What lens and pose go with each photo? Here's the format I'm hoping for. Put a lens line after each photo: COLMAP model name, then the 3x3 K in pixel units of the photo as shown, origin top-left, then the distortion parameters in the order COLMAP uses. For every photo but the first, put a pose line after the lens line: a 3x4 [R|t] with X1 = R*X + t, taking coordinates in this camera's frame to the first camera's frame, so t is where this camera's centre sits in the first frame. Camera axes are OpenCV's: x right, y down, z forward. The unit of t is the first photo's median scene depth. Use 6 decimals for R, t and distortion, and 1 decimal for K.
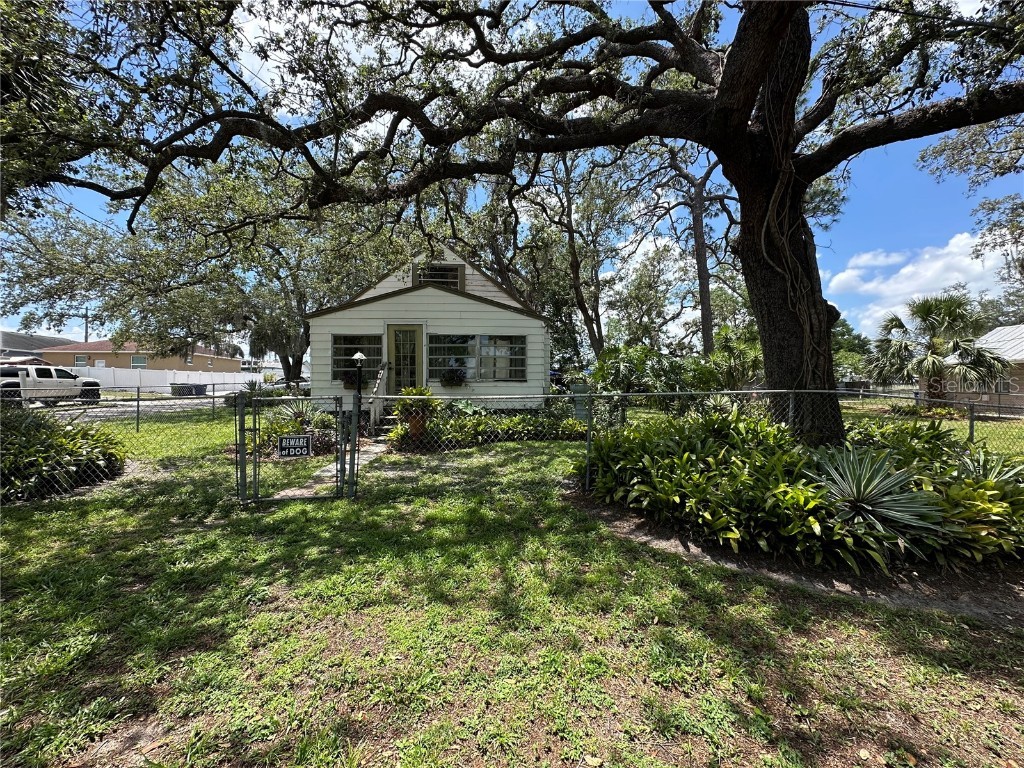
lens RADIAL K [[417.1, 0, 507.2], [0, 417.1, 384.6], [0, 0, 1]] dist [-0.002063, 0.000014]
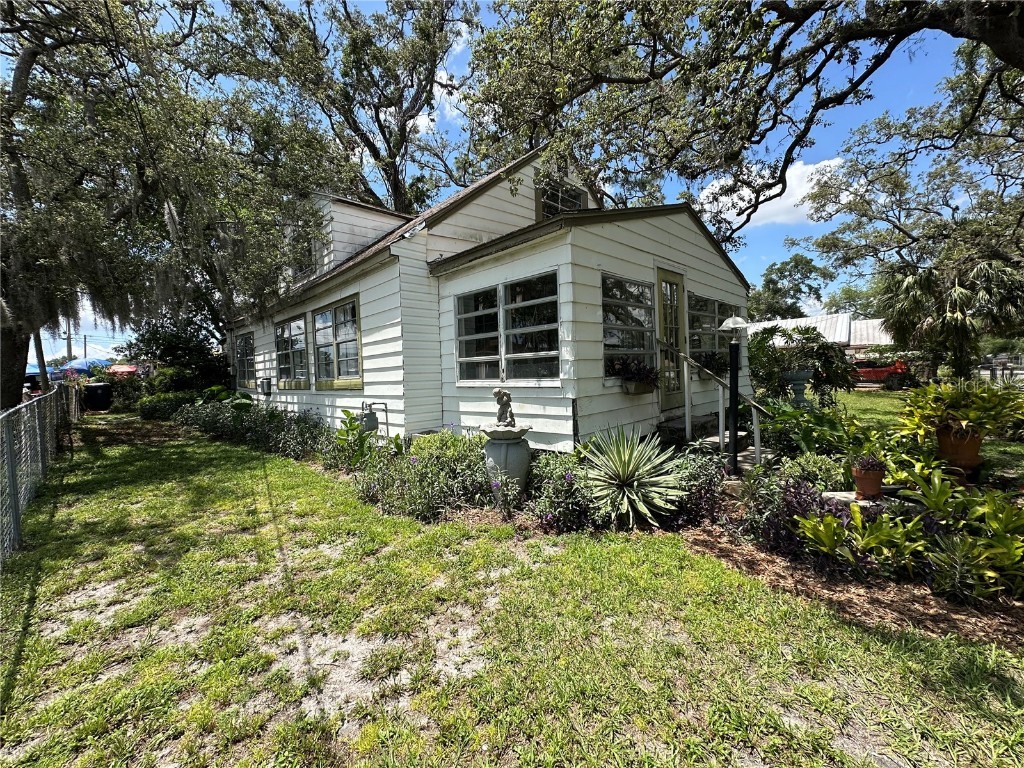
lens RADIAL K [[409.8, 0, 513.3], [0, 409.8, 384.2], [0, 0, 1]] dist [-0.001614, 0.000617]
pose [[0.757491, -0.052104, 0.650763, -0.762223], [0.035815, 0.998626, 0.038267, -0.022948], [-0.651862, -0.005680, 0.758316, 0.722124]]
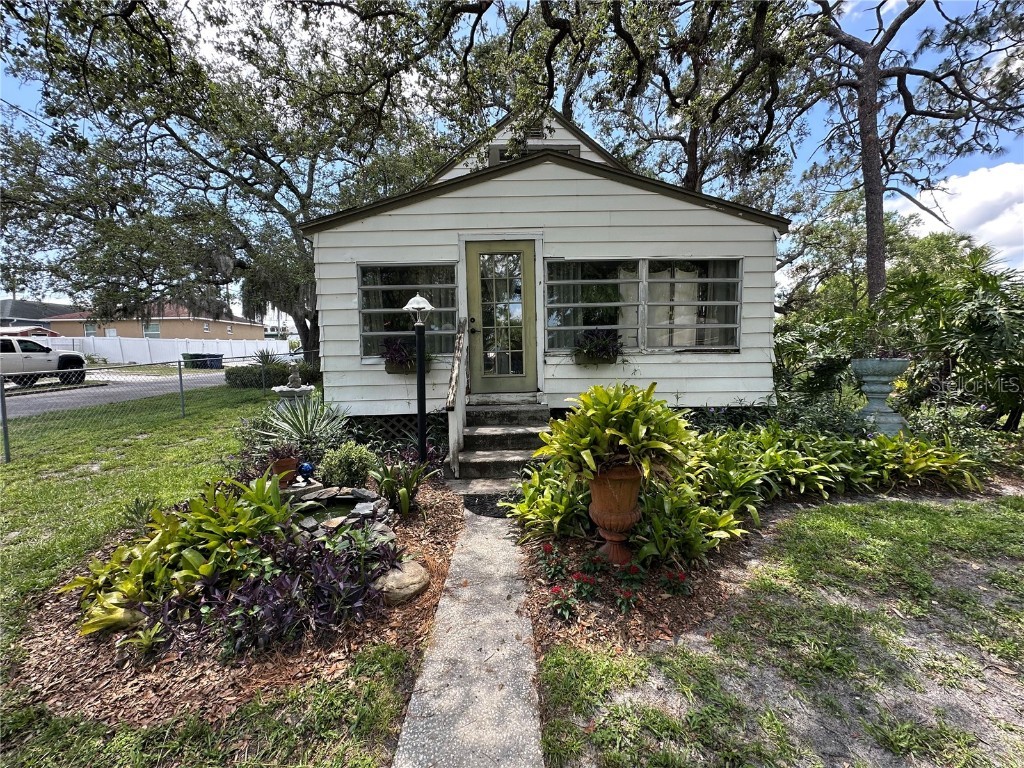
lens RADIAL K [[417.1, 0, 507.2], [0, 417.1, 384.6], [0, 0, 1]] dist [-0.002063, 0.000014]
pose [[0.997941, -0.010252, -0.063319, -0.207330], [0.015902, 0.995871, 0.089380, -0.018026], [0.062142, -0.090203, 0.993983, 0.492552]]
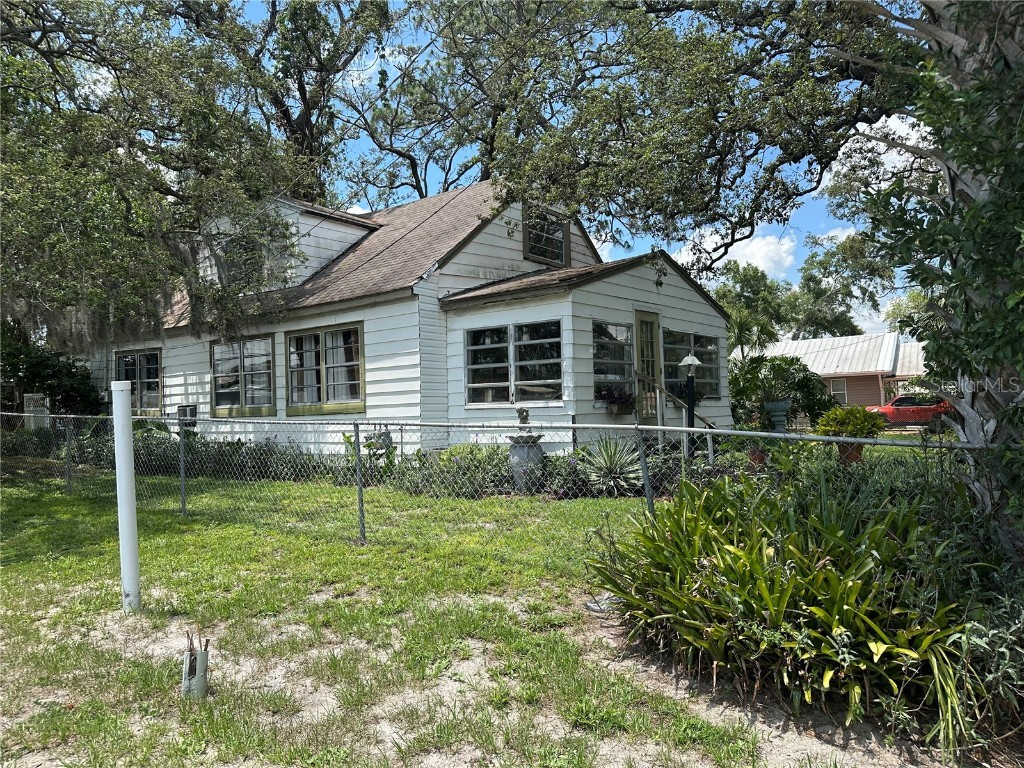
lens RADIAL K [[725.2, 0, 509.2], [0, 725.2, 390.6], [0, 0, 1]] dist [0.111798, -0.151076]
pose [[0.657122, -0.002983, 0.753779, -1.223109], [0.024568, 0.999546, -0.017462, -0.009261], [-0.753384, 0.029994, 0.656896, 0.428691]]
